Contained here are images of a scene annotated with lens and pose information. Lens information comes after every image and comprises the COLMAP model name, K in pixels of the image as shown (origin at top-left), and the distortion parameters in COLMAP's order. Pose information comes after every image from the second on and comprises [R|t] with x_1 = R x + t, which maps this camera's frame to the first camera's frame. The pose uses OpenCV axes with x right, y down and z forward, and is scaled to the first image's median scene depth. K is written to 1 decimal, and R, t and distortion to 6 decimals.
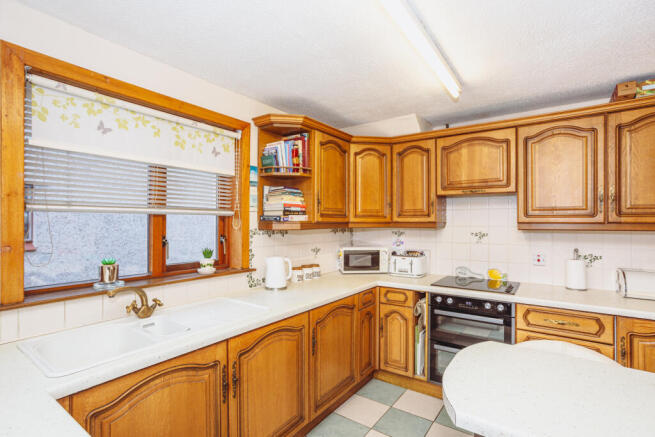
lens RADIAL K [[319.0, 0, 326.0], [0, 319.0, 219.7], [0, 0, 1]] dist [-0.014007, 0.002325]
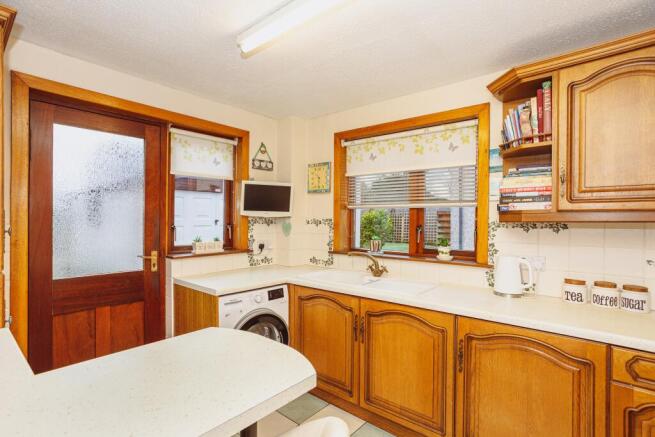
lens RADIAL K [[319.0, 0, 326.0], [0, 319.0, 219.7], [0, 0, 1]] dist [-0.014007, 0.002325]
pose [[-0.058086, -0.000998, -0.998311, 0.705111], [-0.001011, 0.999999, -0.000941, 0.028844], [0.998311, 0.000955, -0.058087, 0.617446]]
